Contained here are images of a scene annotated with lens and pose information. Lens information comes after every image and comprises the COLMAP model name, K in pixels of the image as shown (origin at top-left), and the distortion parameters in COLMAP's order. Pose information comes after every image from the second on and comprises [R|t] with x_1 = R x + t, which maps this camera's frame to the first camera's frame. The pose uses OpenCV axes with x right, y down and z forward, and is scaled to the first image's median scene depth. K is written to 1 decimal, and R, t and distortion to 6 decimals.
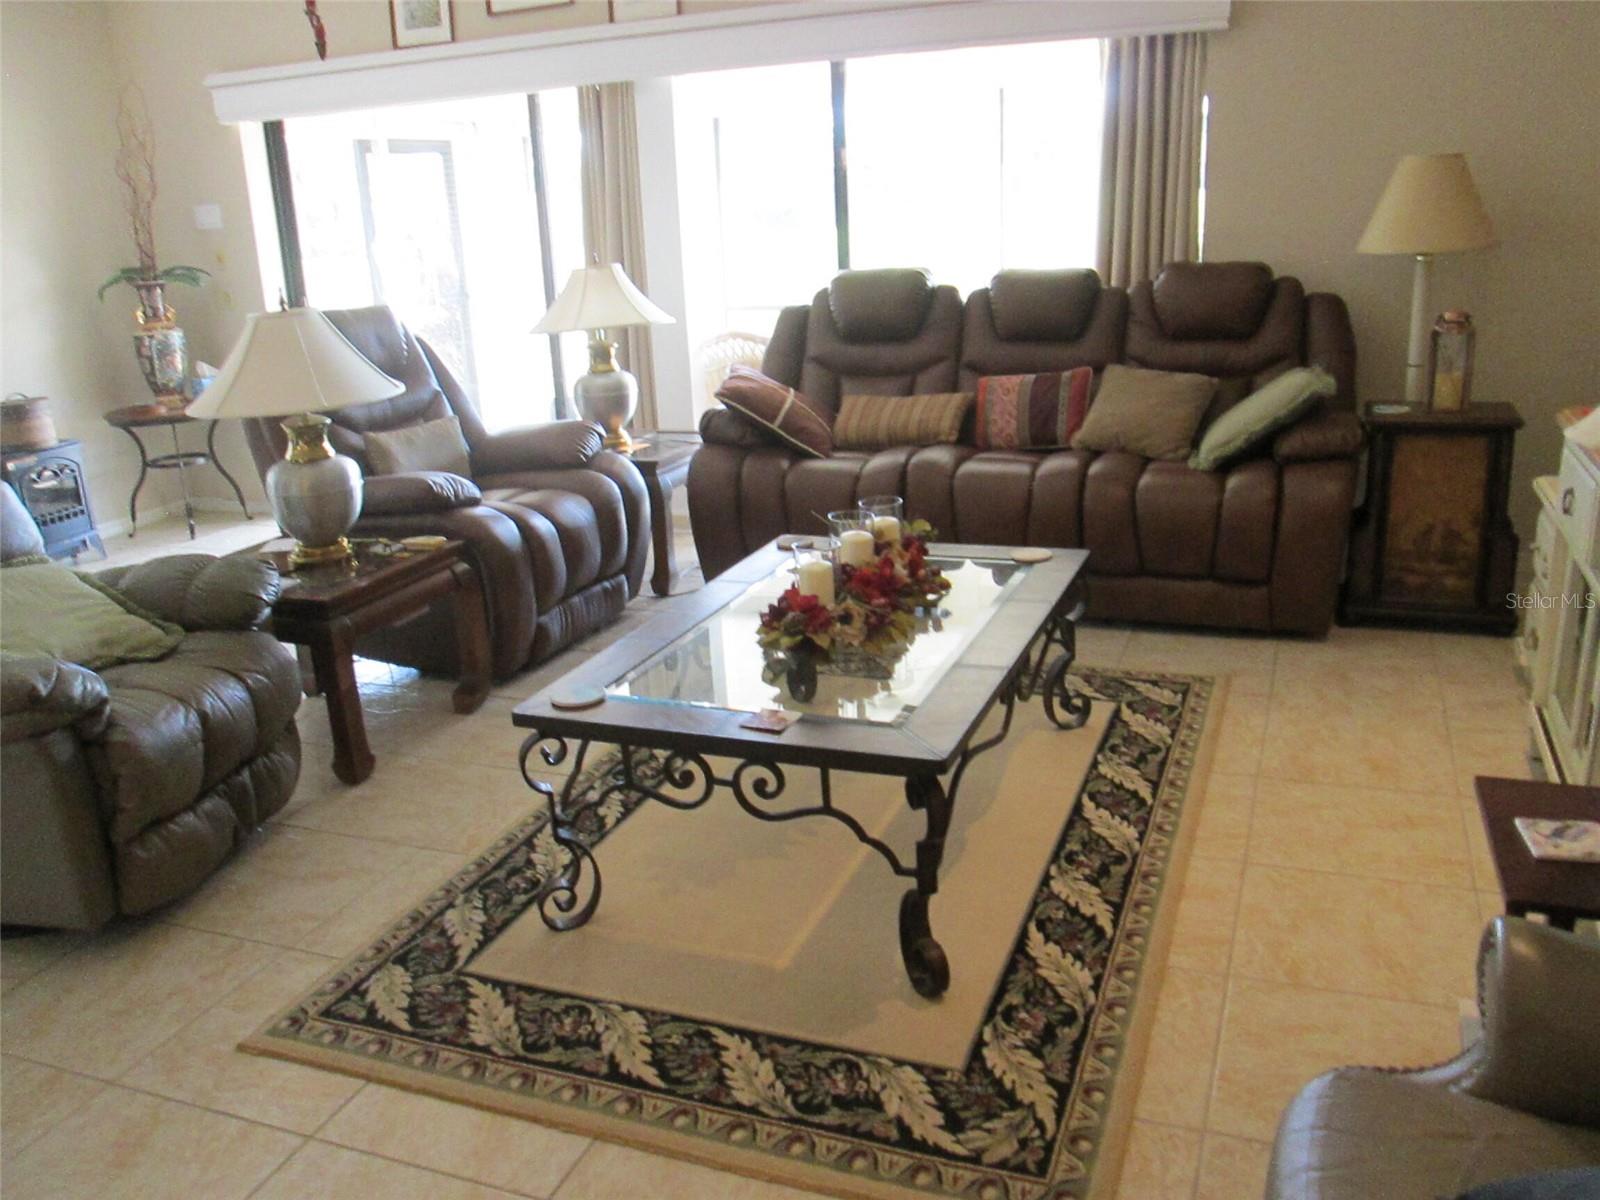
lens RADIAL K [[1326.9, 0, 802.5], [0, 1326.9, 592.5], [0, 0, 1]] dist [-0.052742, 0.006430]
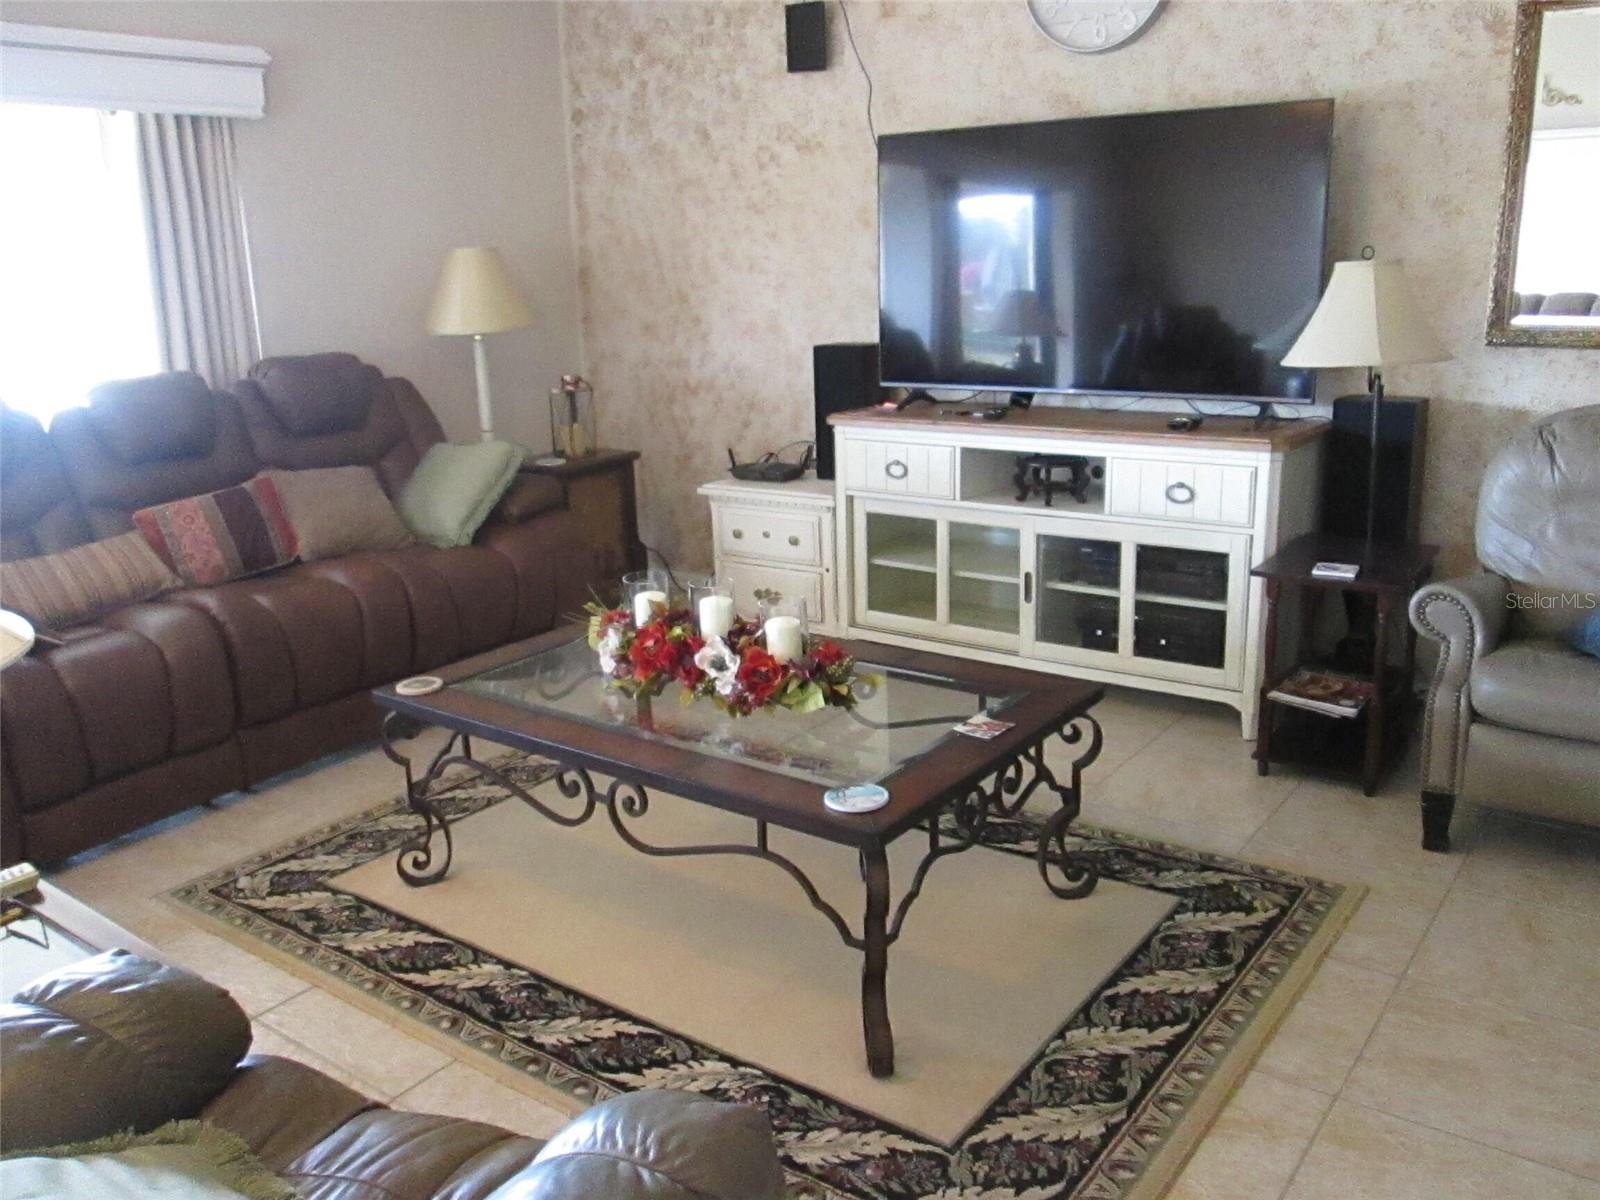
lens RADIAL K [[1326.9, 0, 804.0], [0, 1326.9, 604.1], [0, 0, 1]] dist [-0.052742, 0.006430]
pose [[0.258547, -0.208264, 0.943281, -1.070936], [0.300316, 0.945424, 0.126423, -0.176280], [-0.918130, 0.250597, 0.306982, 0.814809]]
